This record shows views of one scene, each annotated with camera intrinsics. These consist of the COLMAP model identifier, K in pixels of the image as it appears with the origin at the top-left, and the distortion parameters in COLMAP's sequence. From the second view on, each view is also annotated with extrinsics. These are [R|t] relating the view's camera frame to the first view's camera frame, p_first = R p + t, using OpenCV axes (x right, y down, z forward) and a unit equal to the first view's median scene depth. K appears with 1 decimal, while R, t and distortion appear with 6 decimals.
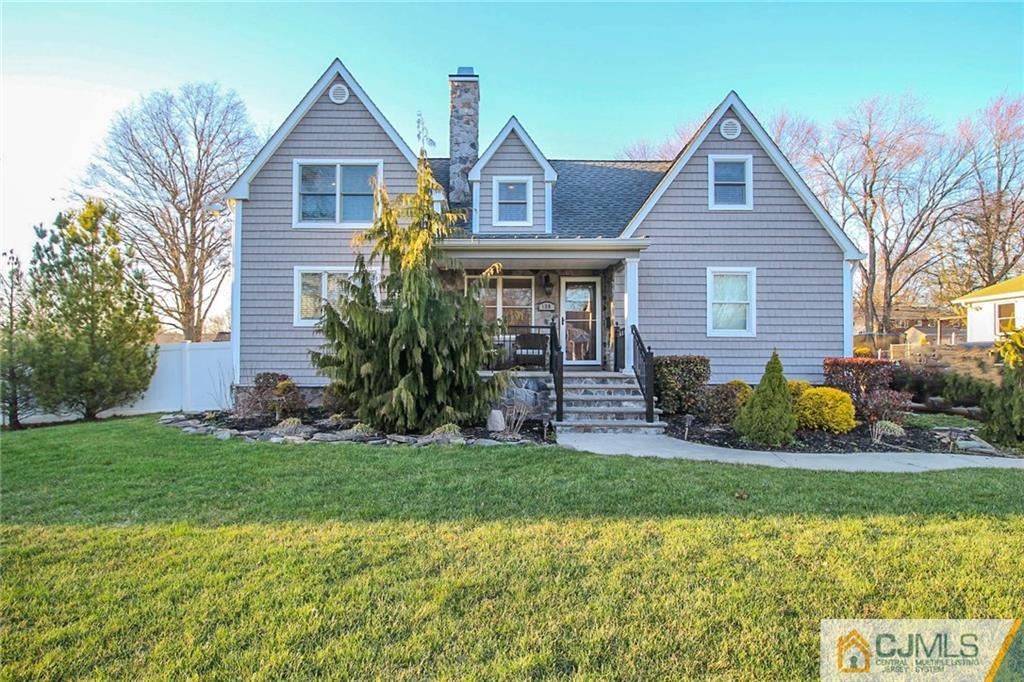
lens RADIAL K [[506.1, 0, 512.0], [0, 506.1, 341.0], [0, 0, 1]] dist [-0.006238, -0.000949]
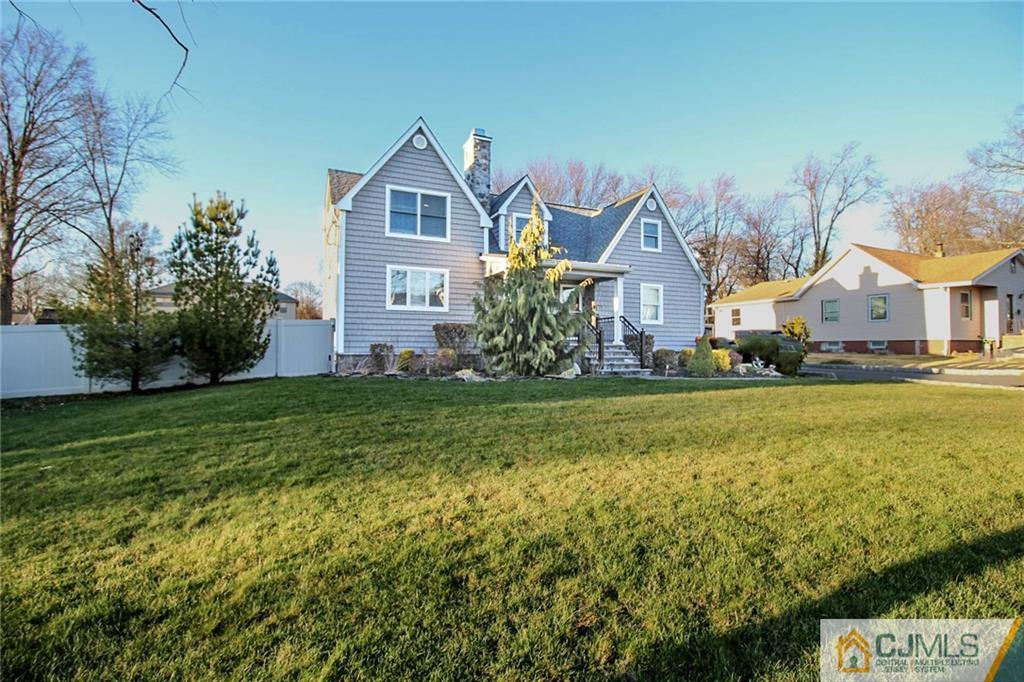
lens RADIAL K [[495.5, 0, 511.4], [0, 495.5, 317.6], [0, 0, 1]] dist [-0.000808, -0.000261]
pose [[0.908844, 0.026242, 0.416311, -0.670410], [-0.015939, 0.999475, -0.028204, 0.023100], [-0.416833, 0.018997, 0.908785, -0.324997]]
